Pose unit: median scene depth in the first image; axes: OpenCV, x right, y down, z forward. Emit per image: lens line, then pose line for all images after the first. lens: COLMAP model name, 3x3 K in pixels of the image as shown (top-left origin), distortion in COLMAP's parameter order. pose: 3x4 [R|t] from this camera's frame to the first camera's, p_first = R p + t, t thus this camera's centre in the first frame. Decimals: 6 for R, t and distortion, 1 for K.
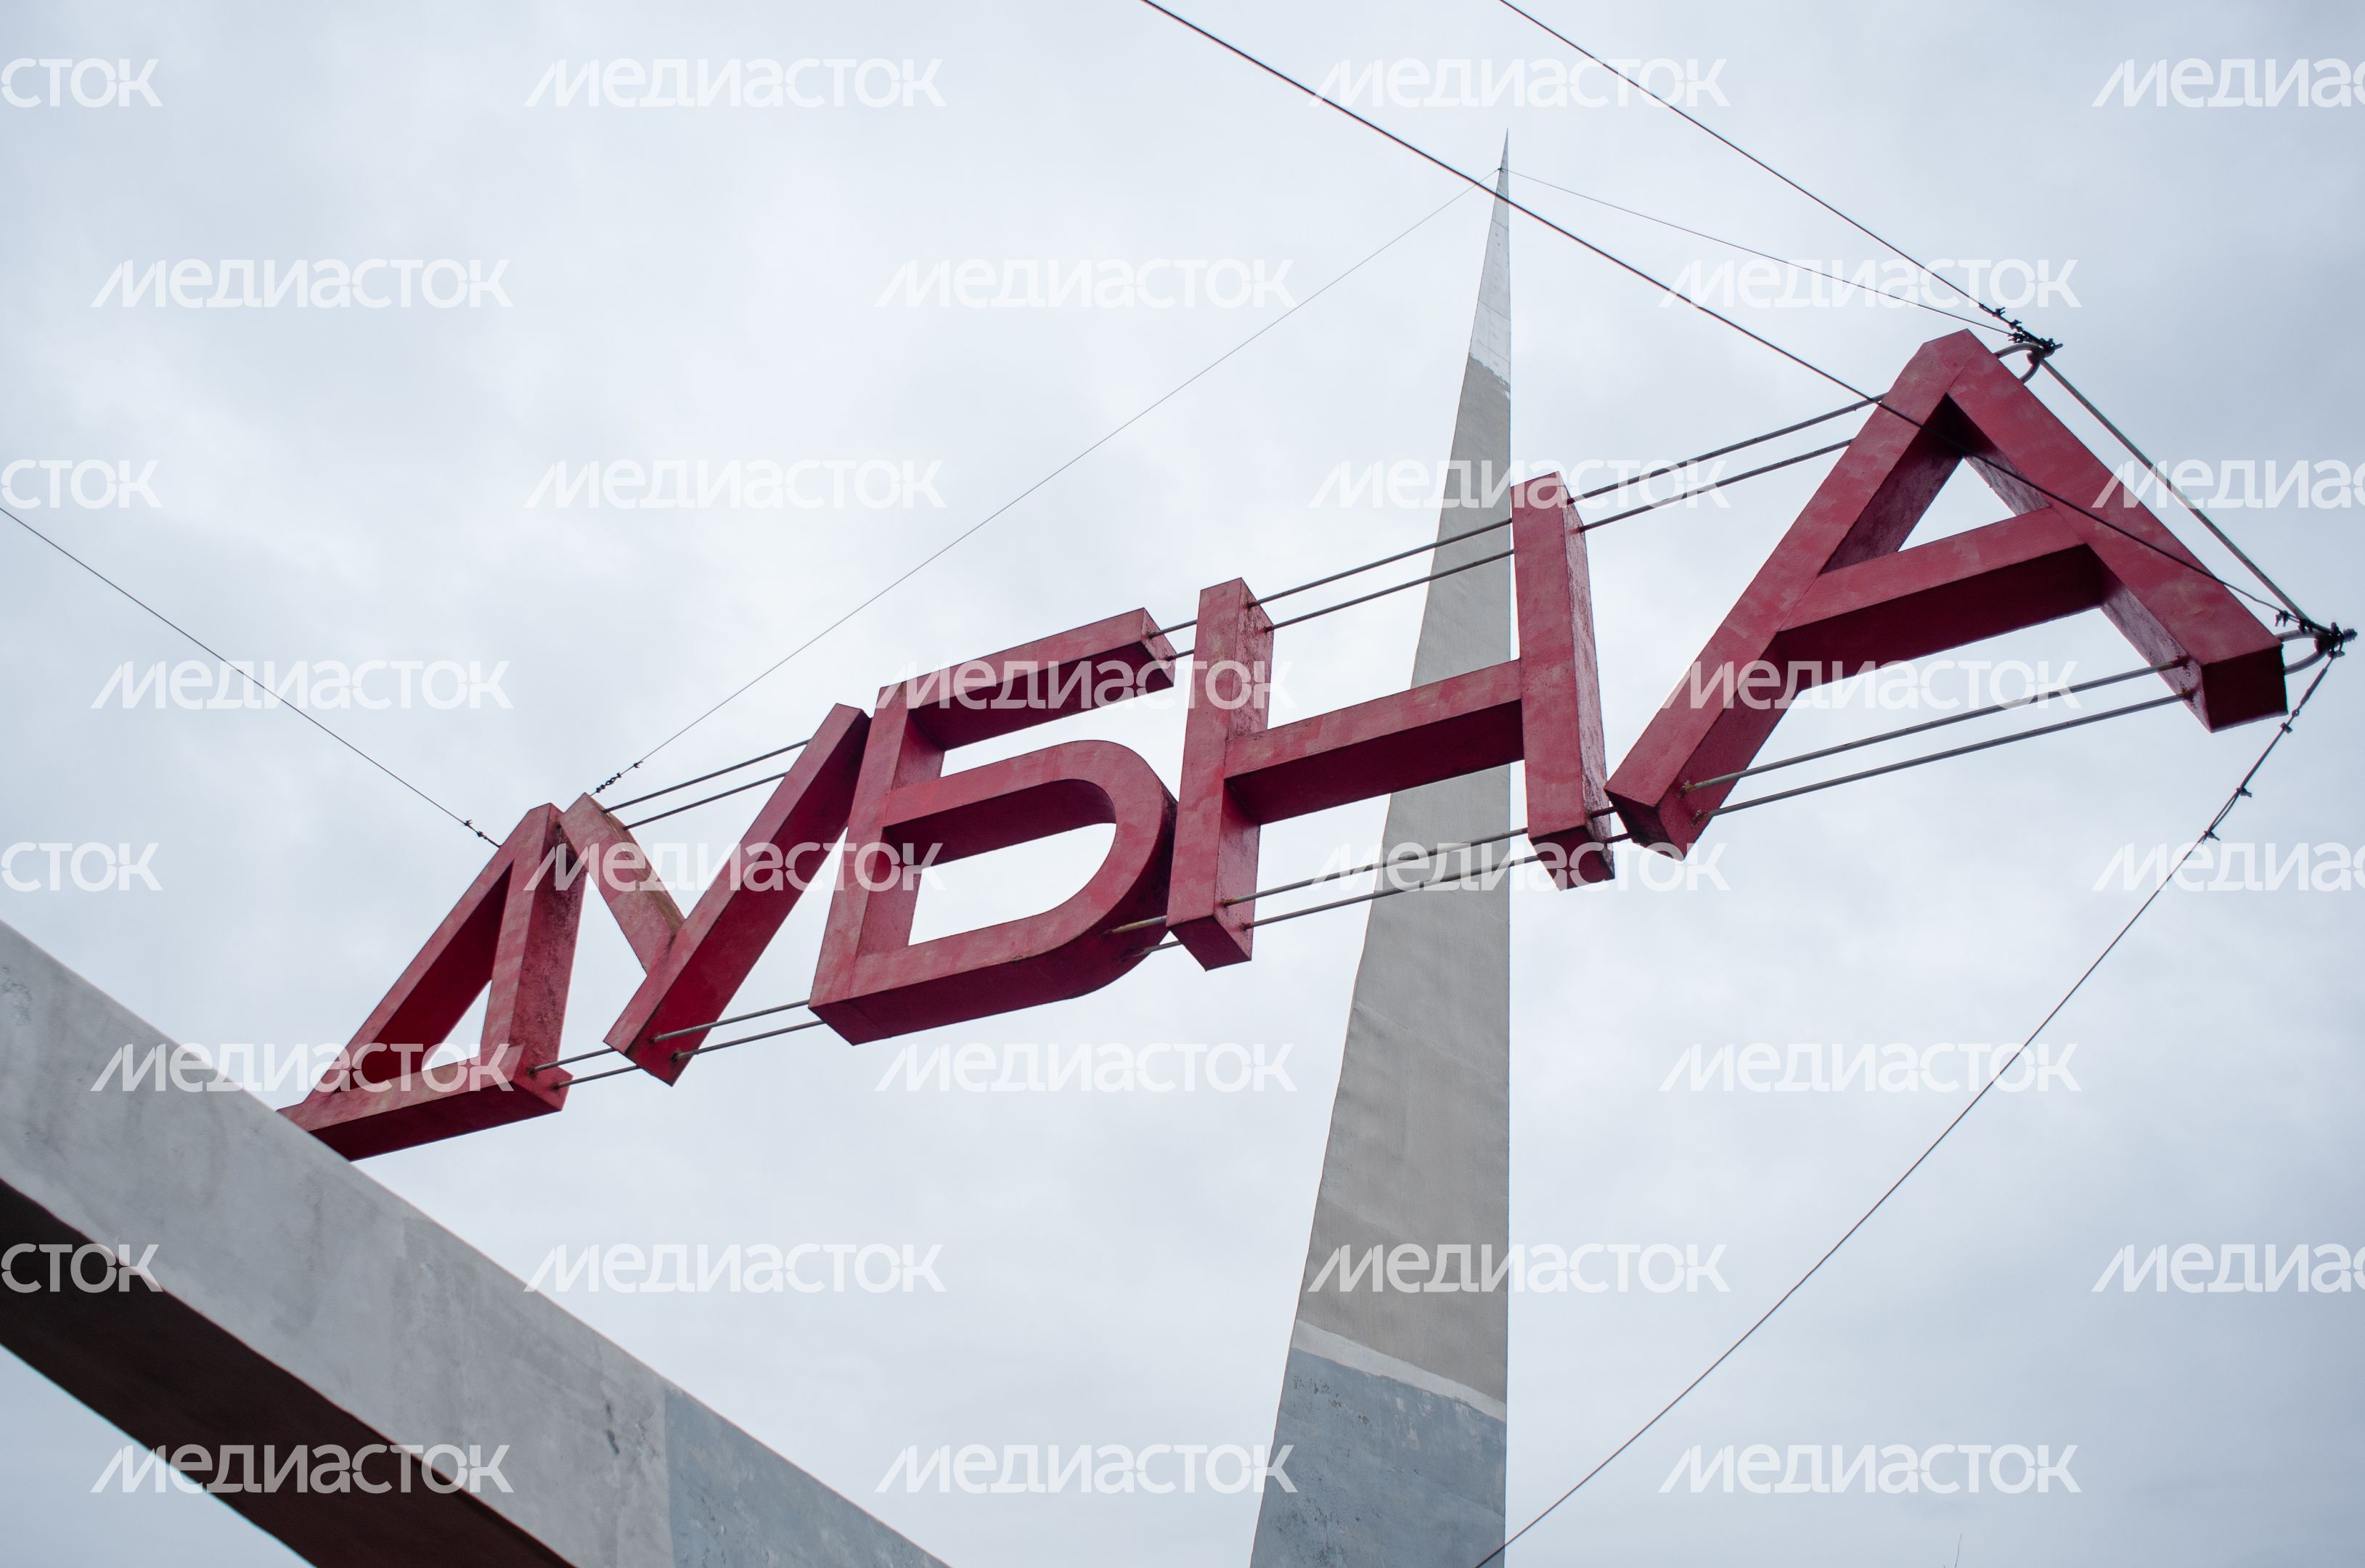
lens RADIAL K [[1840.2, 0, 1088.1], [0, 1840.2, 860.0], [0, 0, 1]] dist [-0.079379, 0.060402]
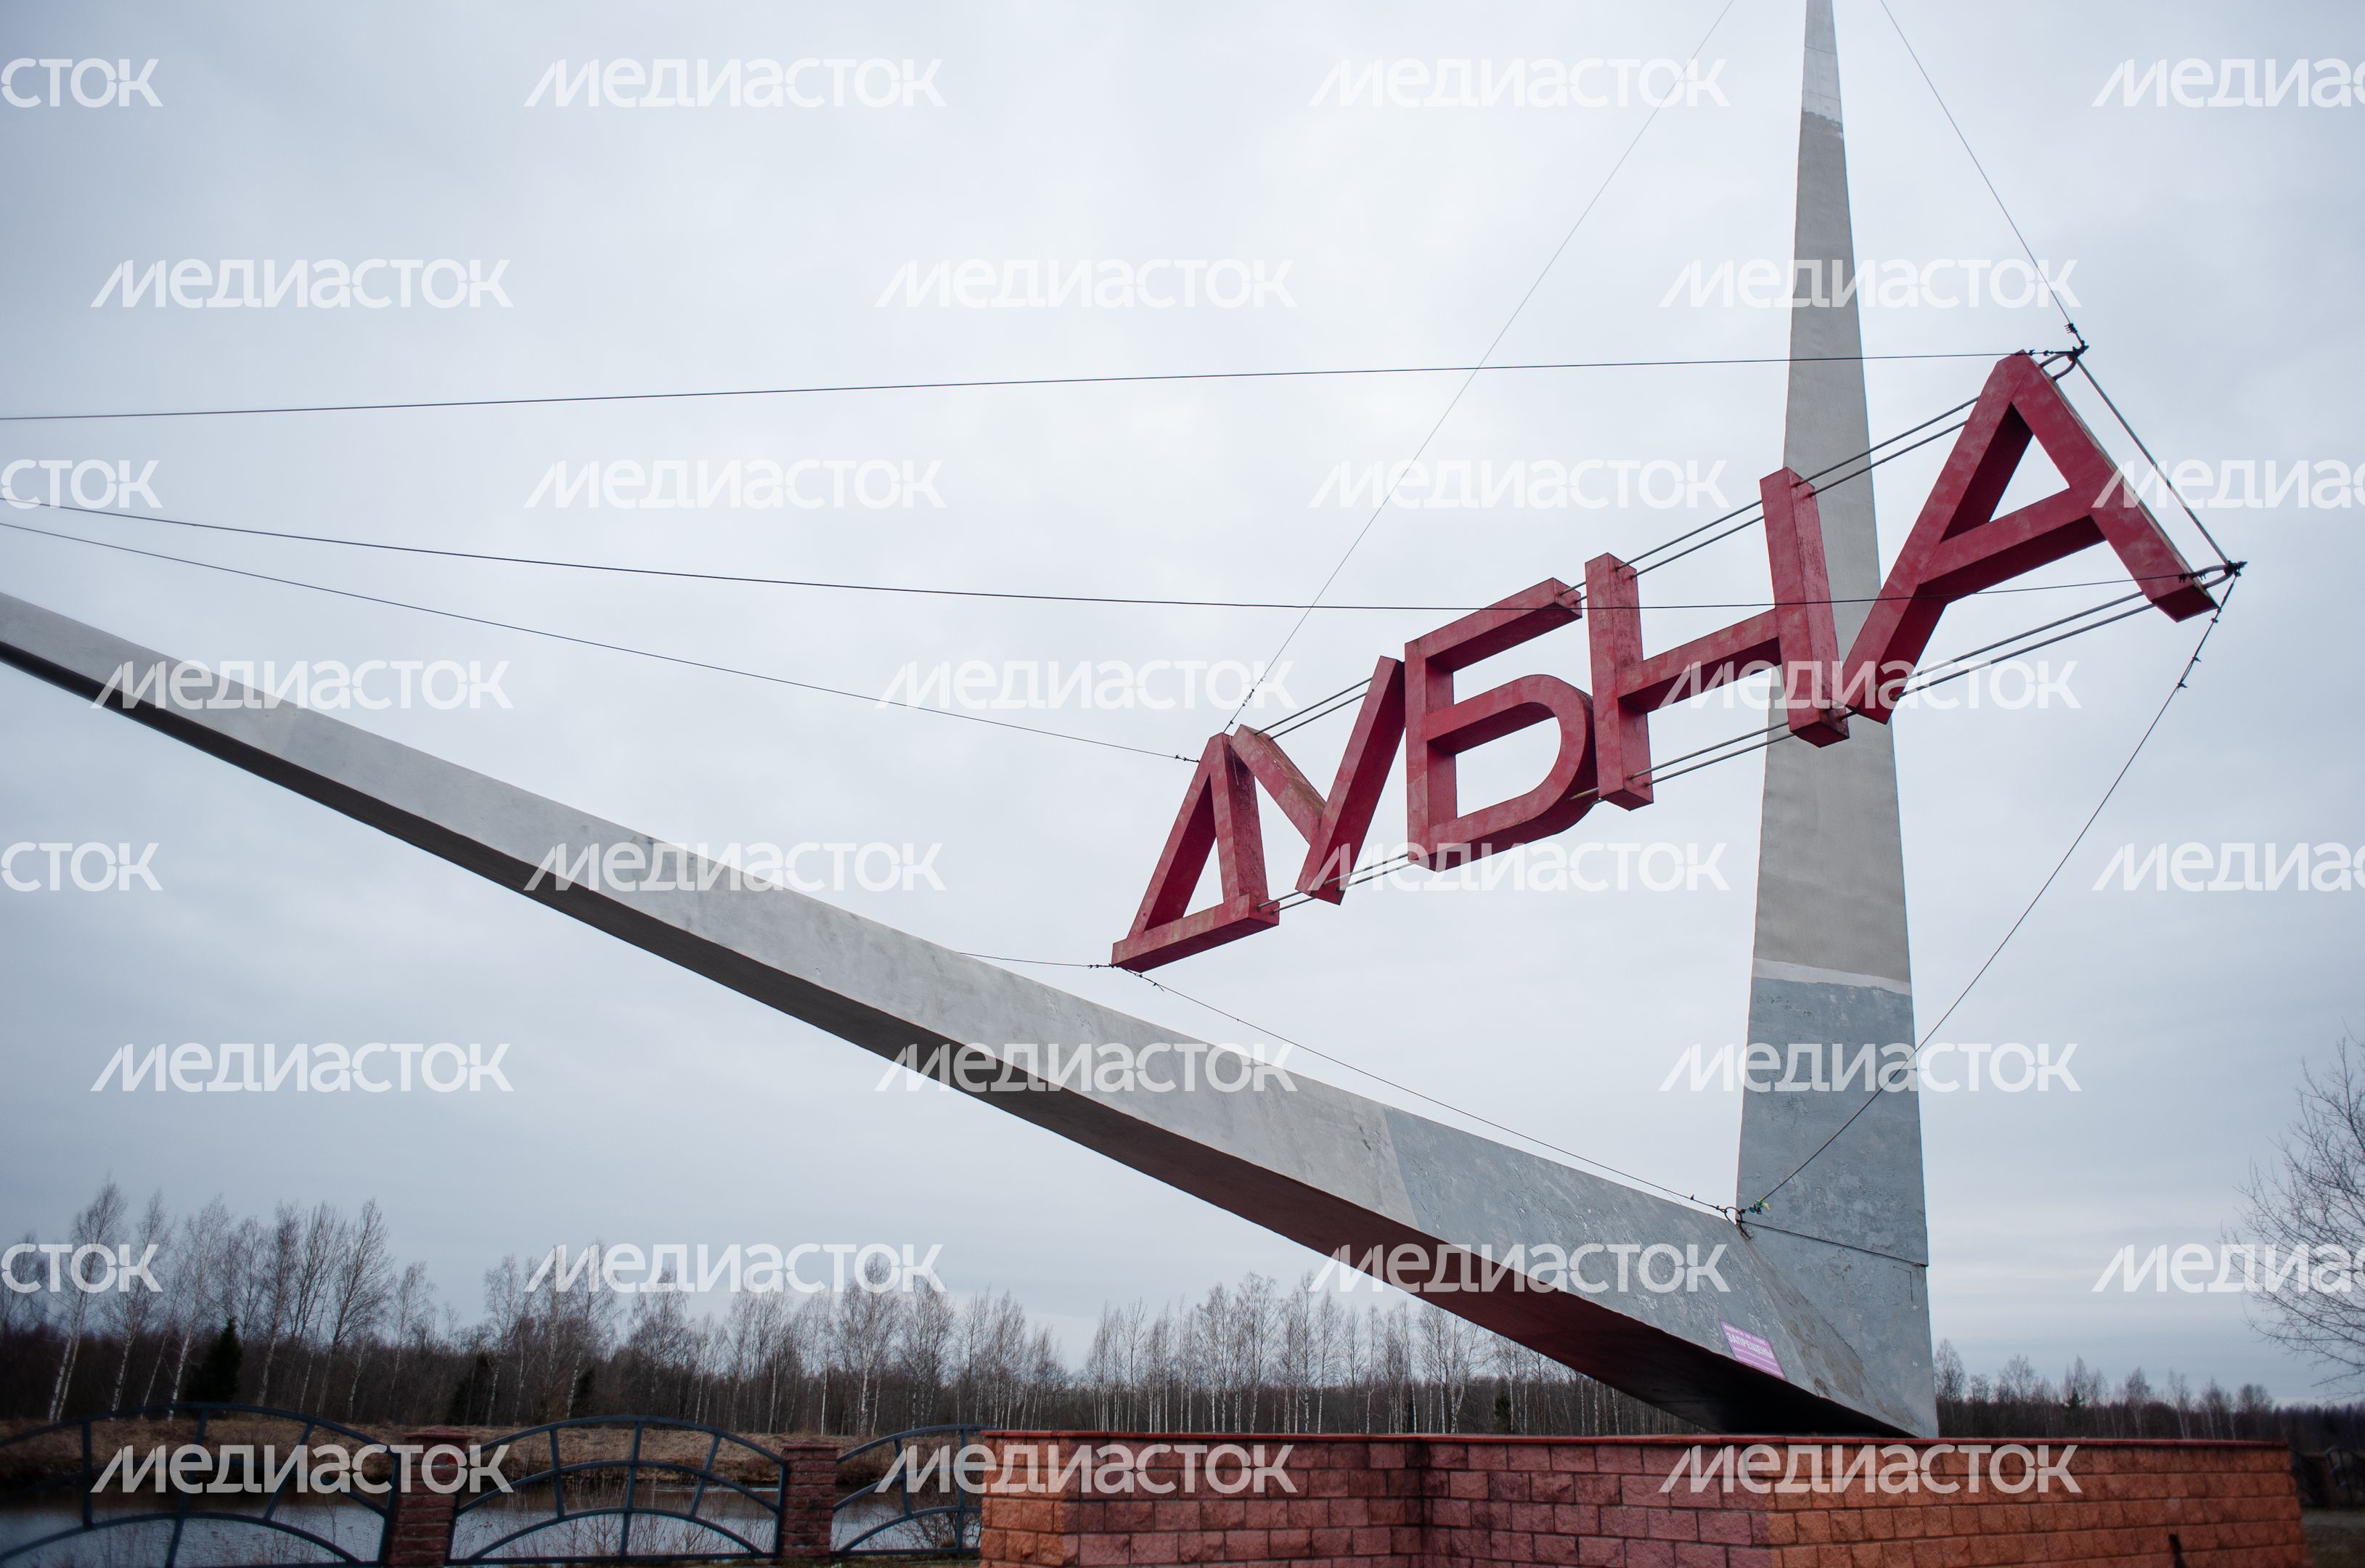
lens RADIAL K [[1609.9, 0, 1179.6], [0, 1609.9, 762.0], [0, 0, 1]] dist [-0.089536, 0.072248]
pose [[0.934070, -0.200320, -0.295611, 0.120395], [0.248822, 0.958892, 0.136435, -0.287451], [0.256129, -0.200995, 0.945515, -0.500939]]
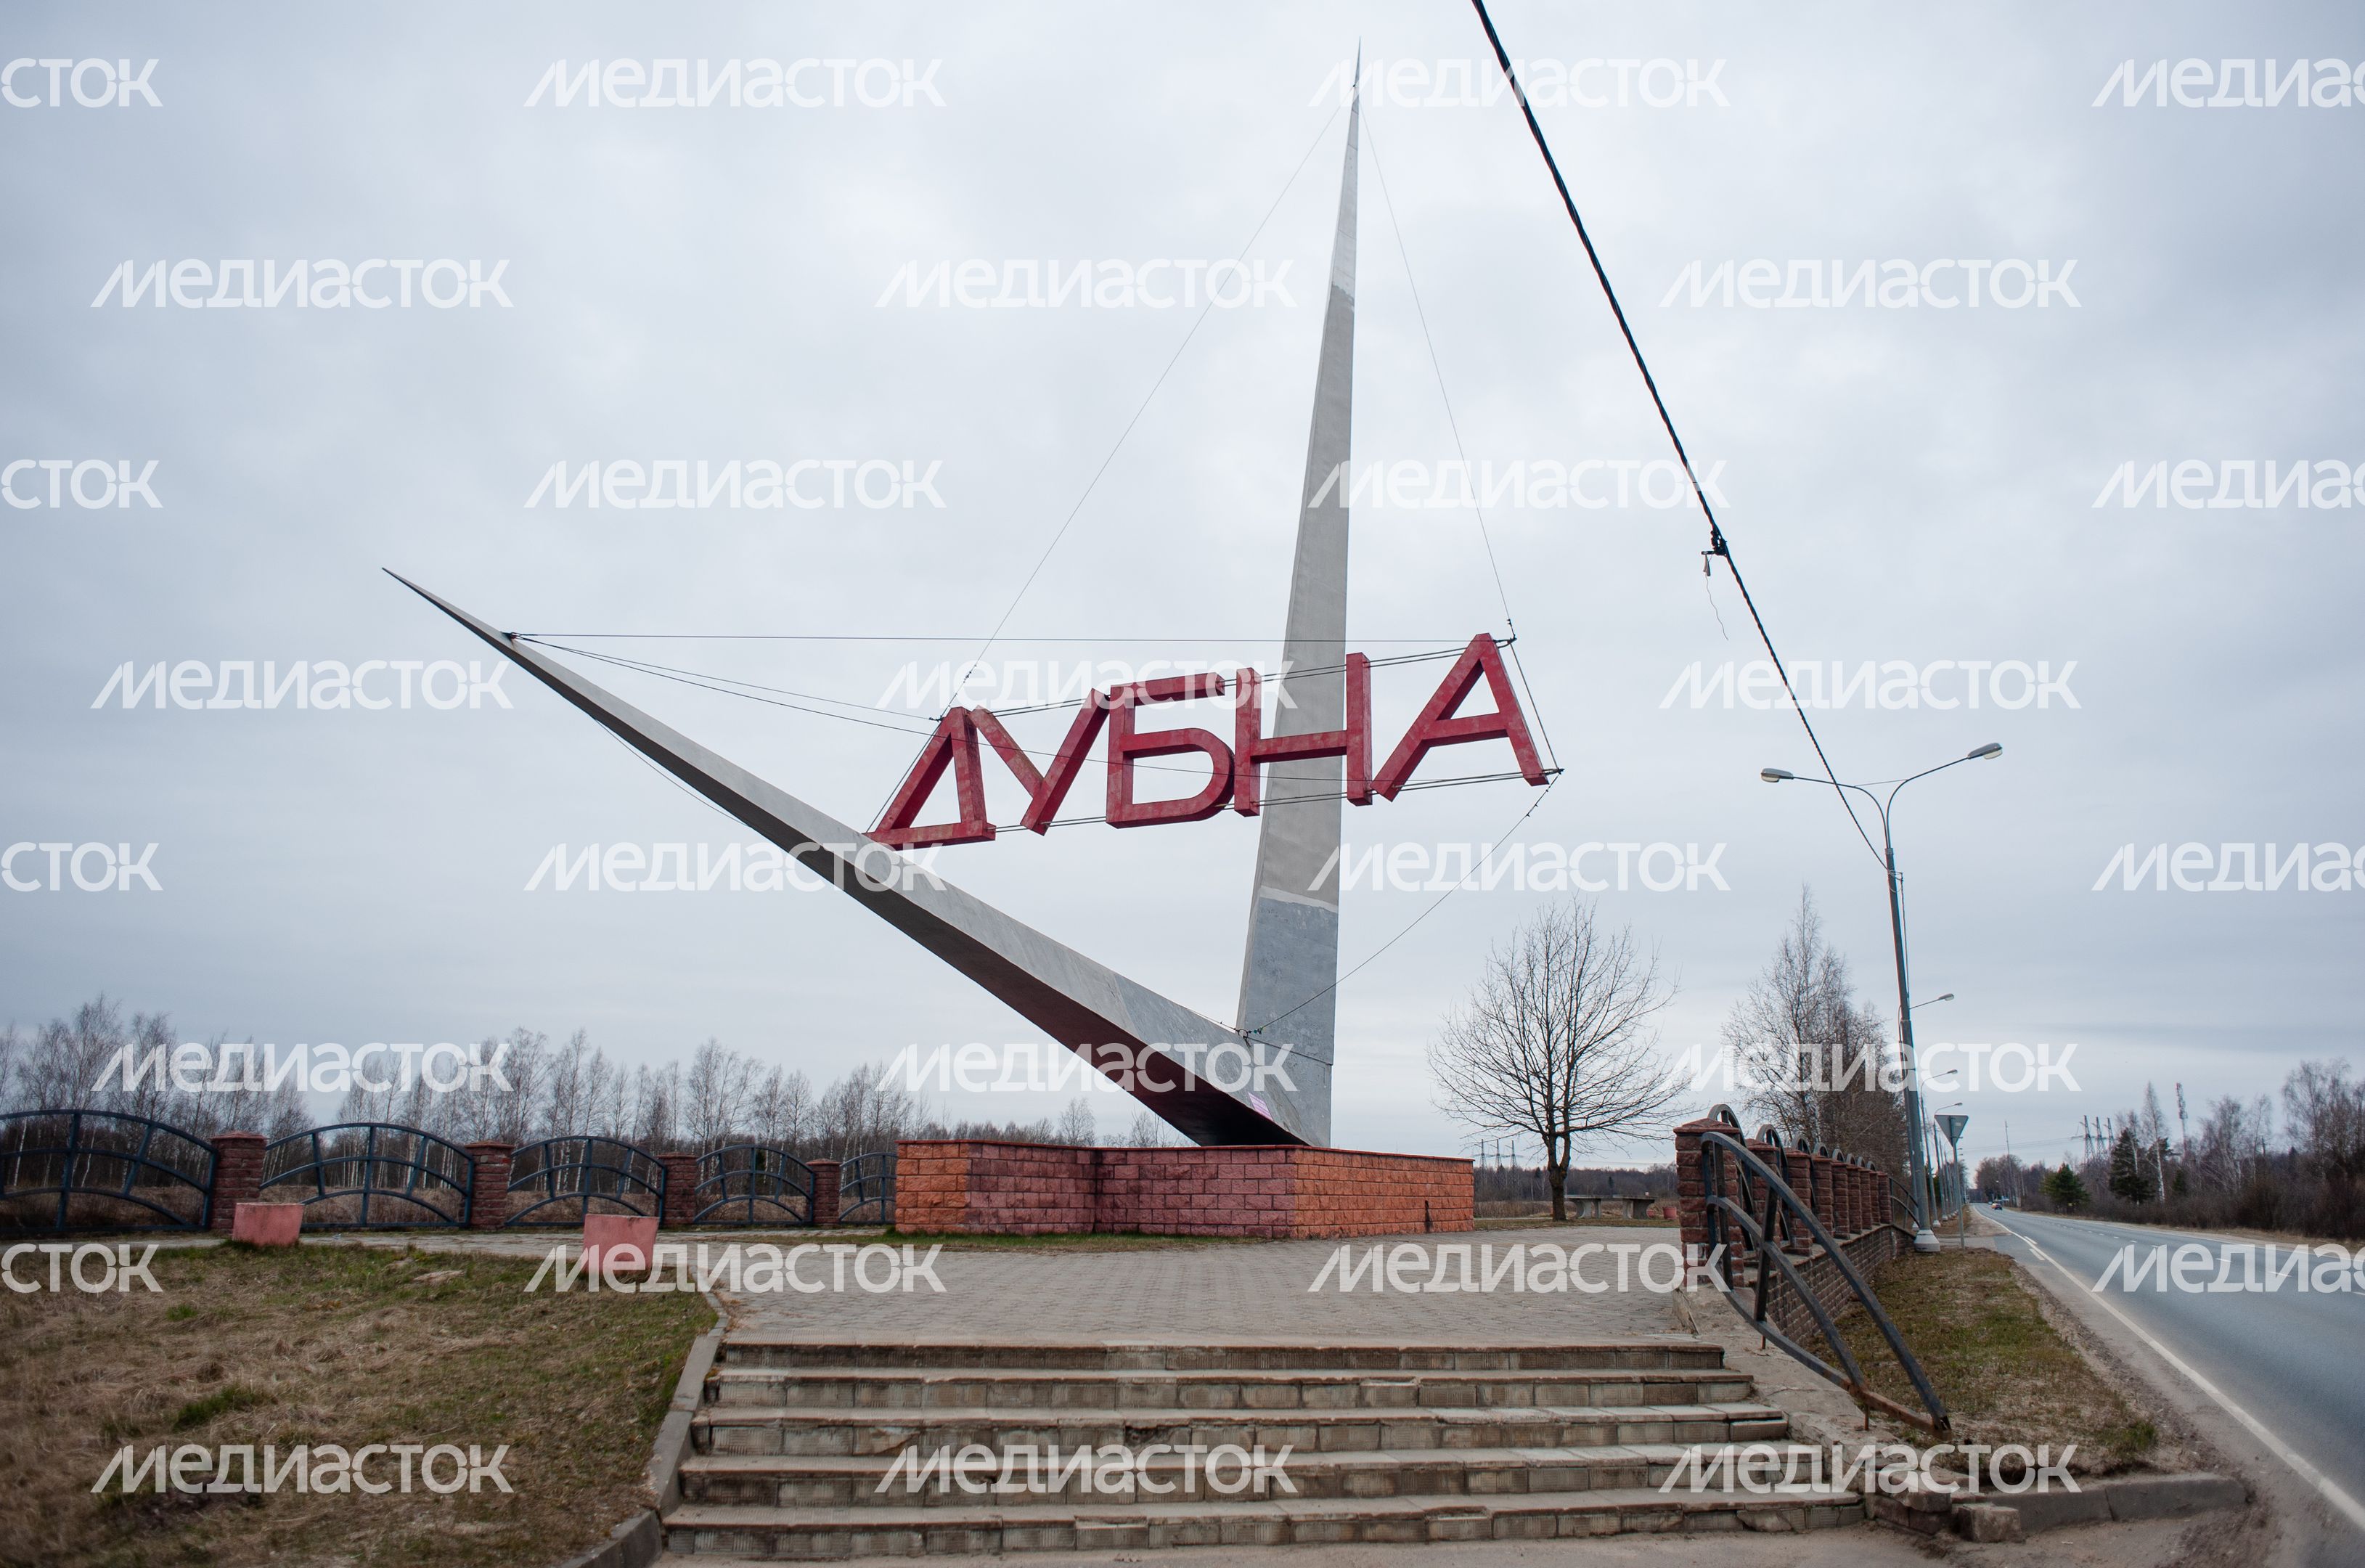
lens RADIAL K [[1609.9, 0, 1179.6], [0, 1609.9, 762.0], [0, 0, 1]] dist [-0.089536, 0.072248]
pose [[0.992043, -0.050934, 0.115137, -0.348798], [0.010644, 0.945166, 0.326416, -0.903562], [-0.125449, -0.322593, 0.938188, -1.484221]]
